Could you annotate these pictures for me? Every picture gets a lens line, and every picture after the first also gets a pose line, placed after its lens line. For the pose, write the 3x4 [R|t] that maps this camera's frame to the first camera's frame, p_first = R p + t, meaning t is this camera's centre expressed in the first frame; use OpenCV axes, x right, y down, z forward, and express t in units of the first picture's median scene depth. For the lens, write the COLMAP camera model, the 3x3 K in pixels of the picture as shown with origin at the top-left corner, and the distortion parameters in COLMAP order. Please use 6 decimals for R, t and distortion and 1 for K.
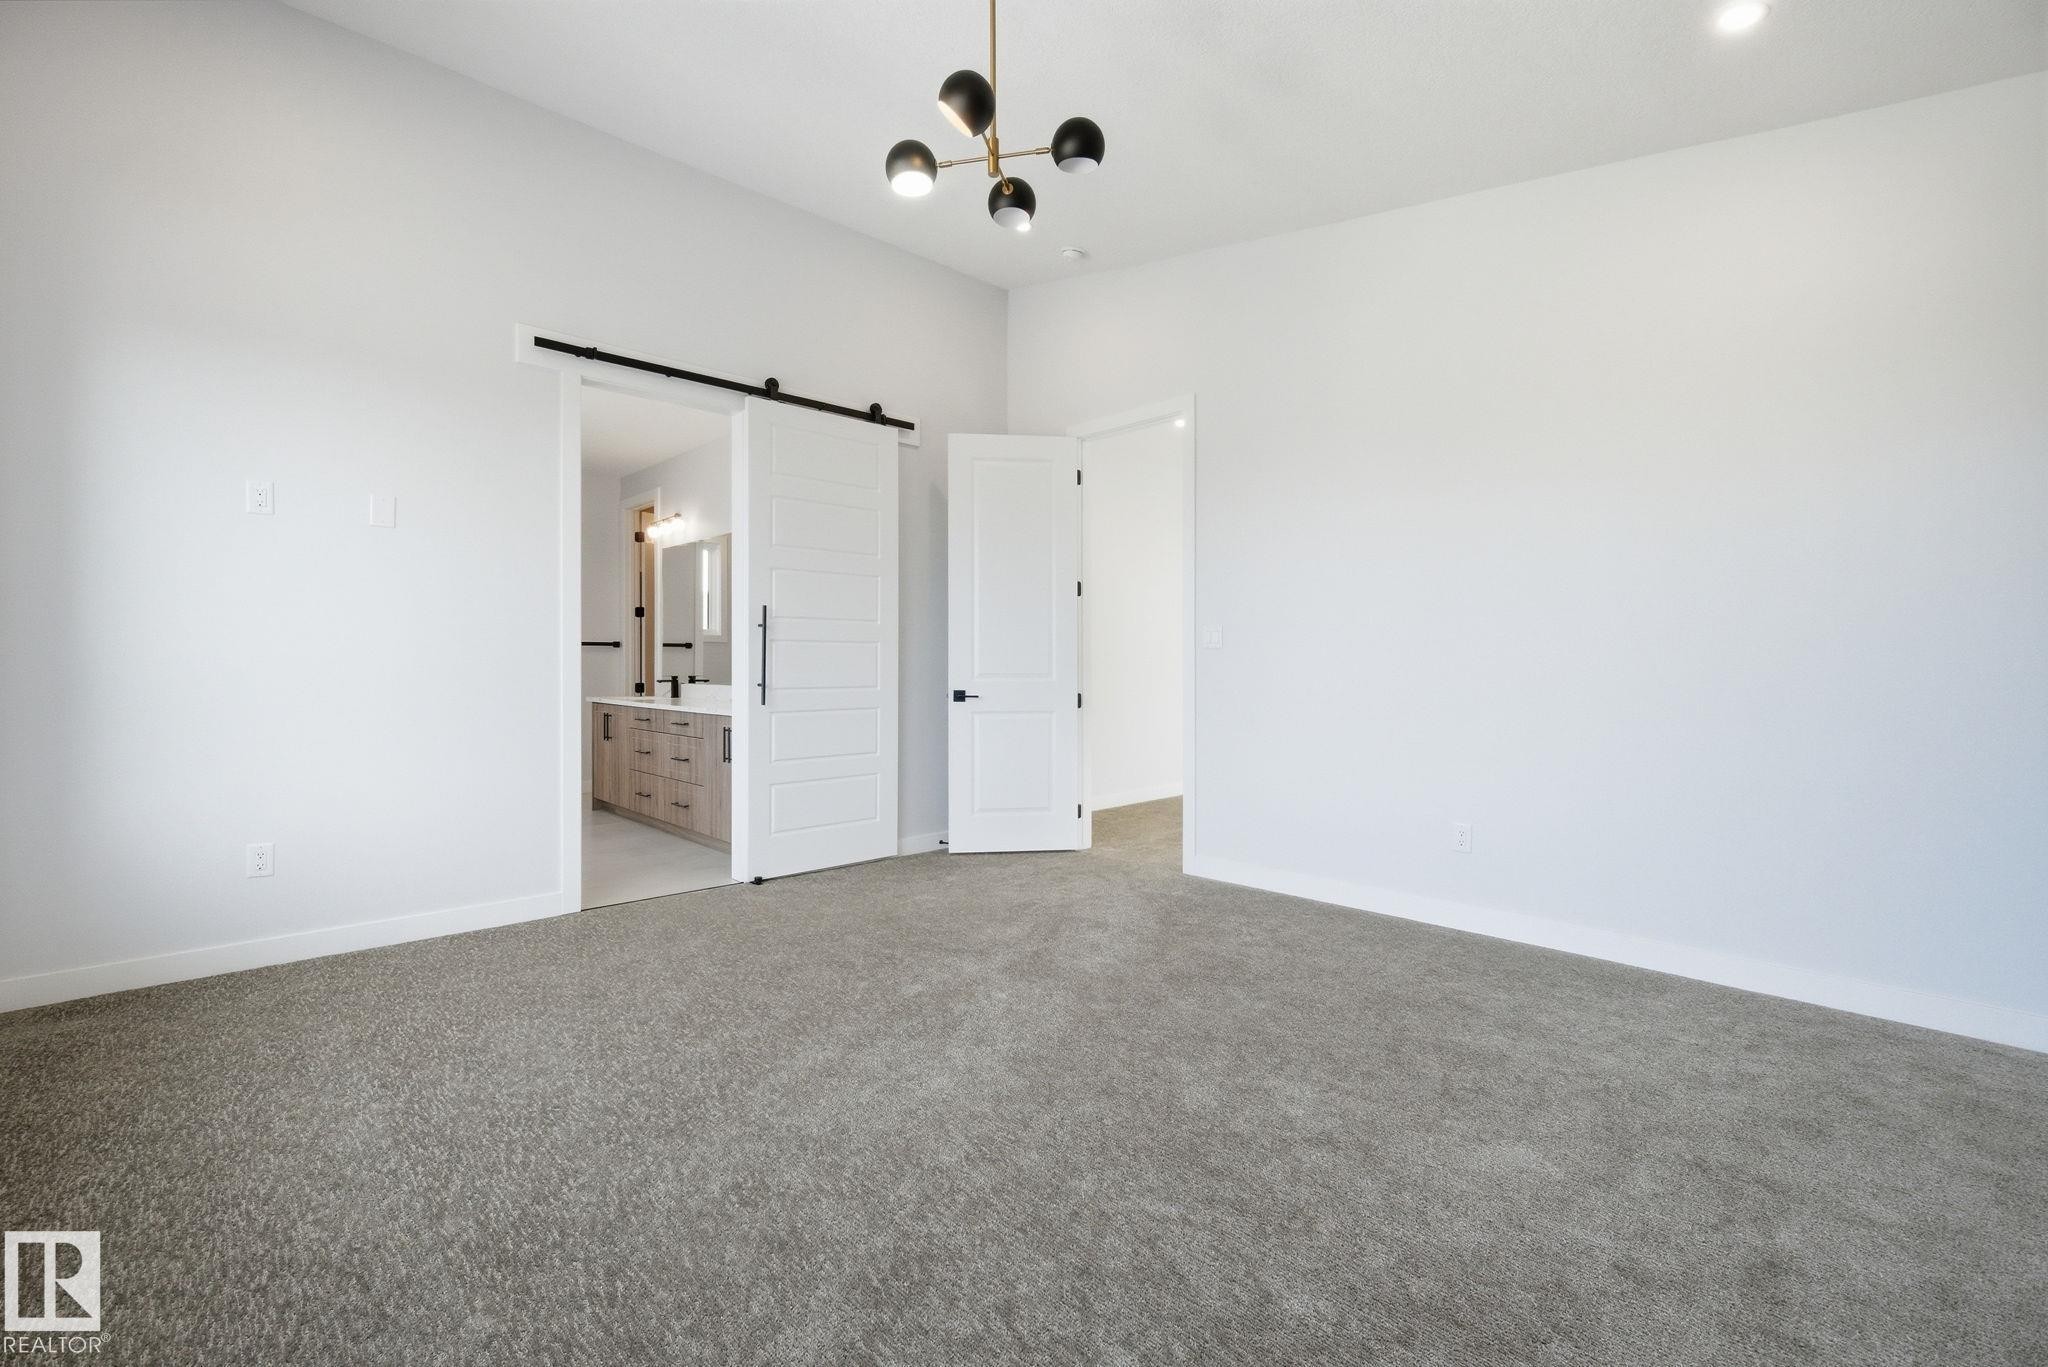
lens RADIAL K [[870.9, 0, 1022.5], [0, 870.9, 672.0], [0, 0, 1]] dist [0.001369, 0.000044]
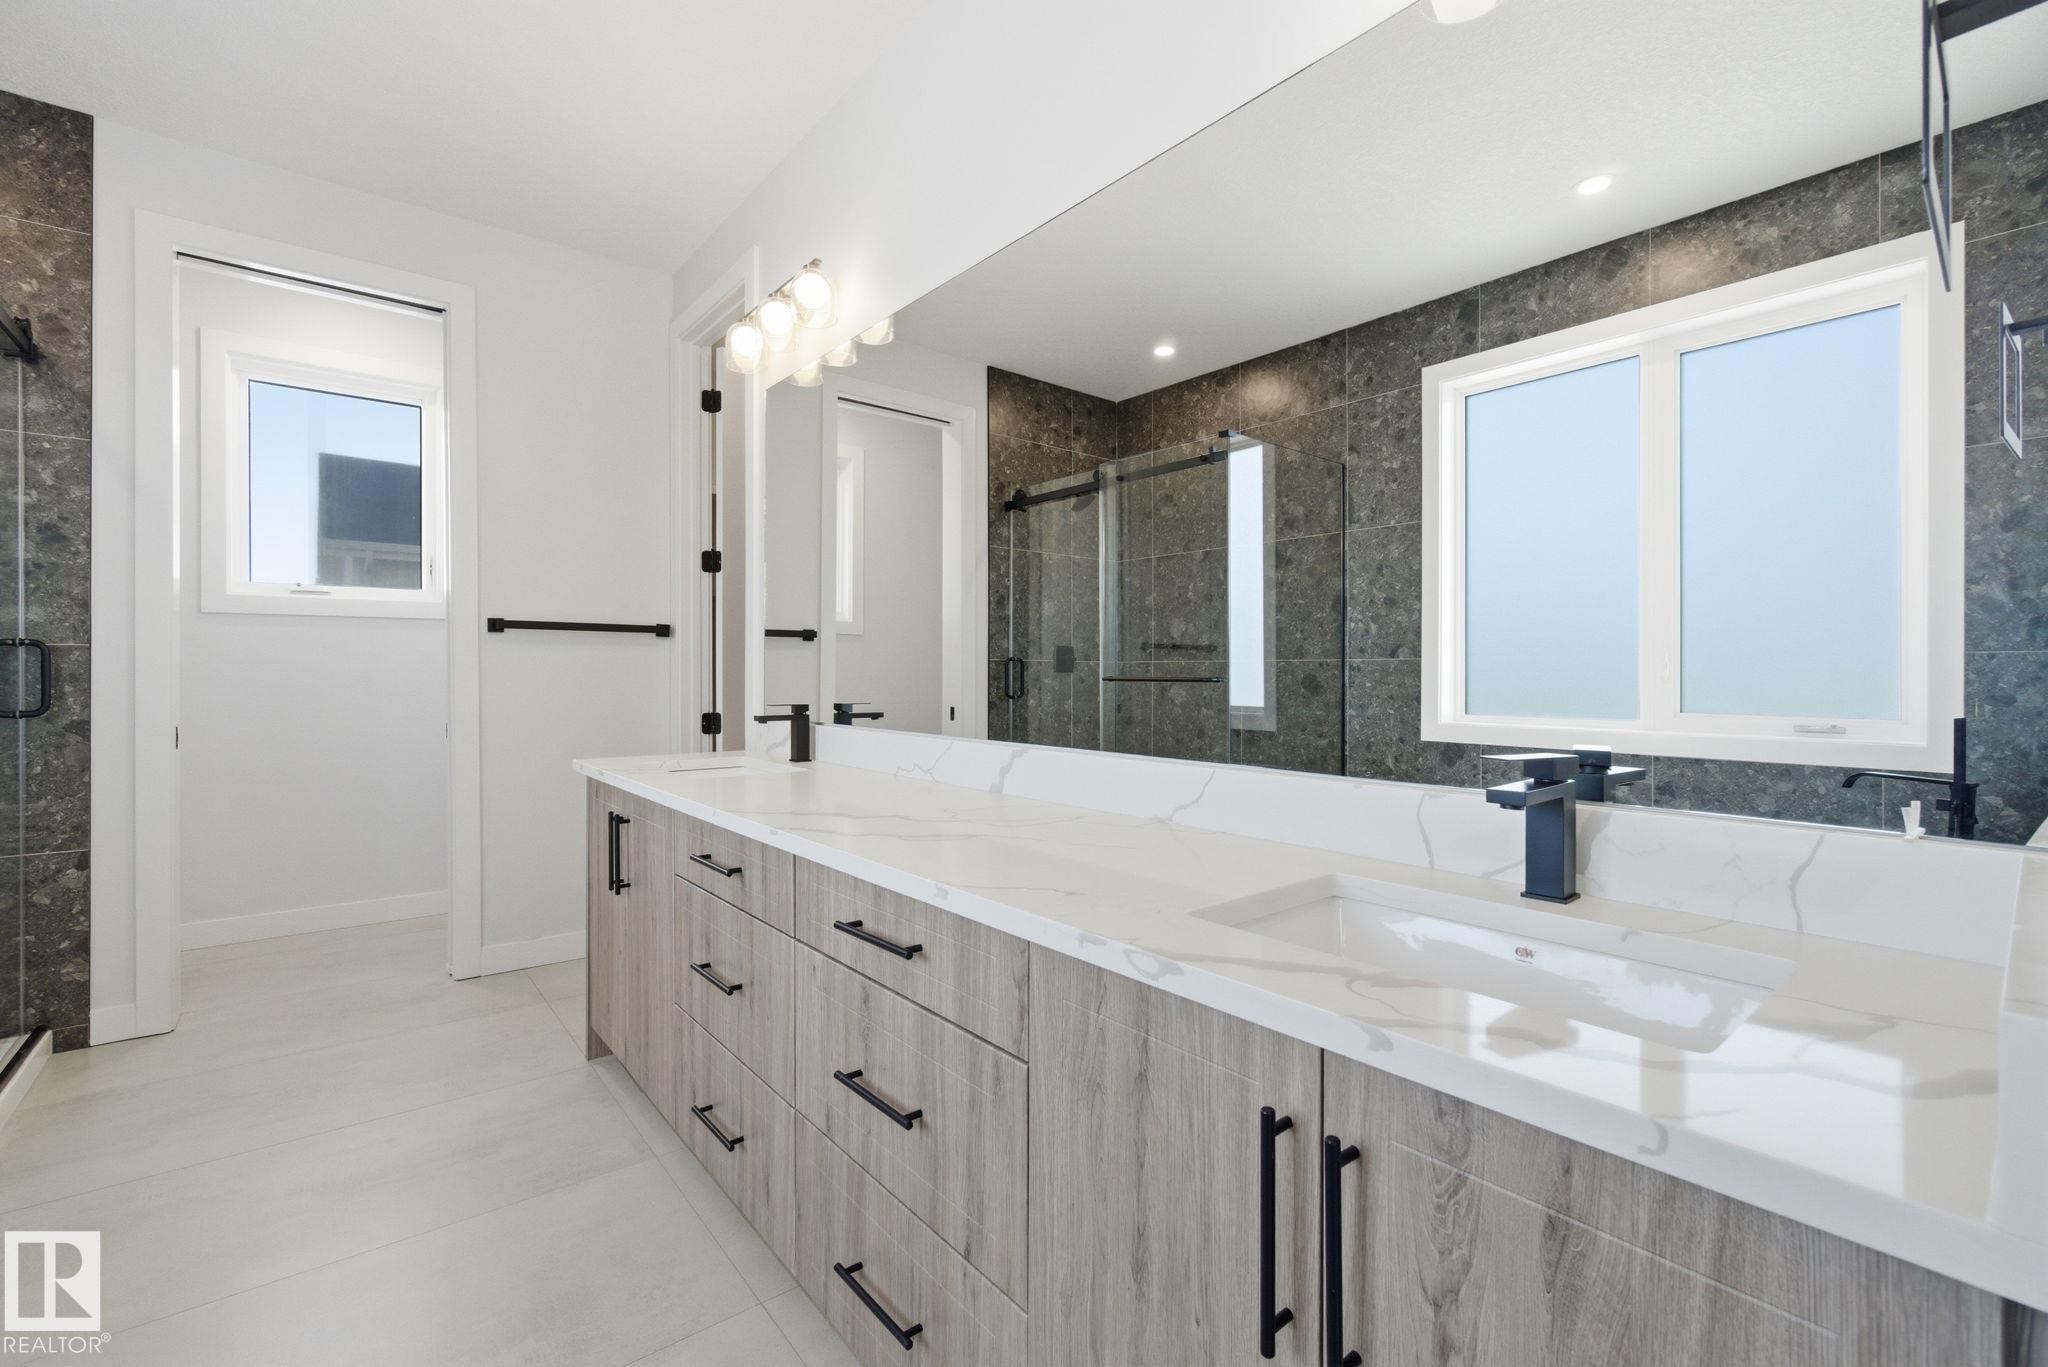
lens RADIAL K [[870.9, 0, 1026.4], [0, 870.9, 680.8], [0, 0, 1]] dist [0.001369, 0.000044]
pose [[0.997537, 0.004682, -0.069979, -0.270925], [-0.004744, 0.999988, -0.000715, -0.006007], [0.069975, 0.001045, 0.997548, 0.620638]]
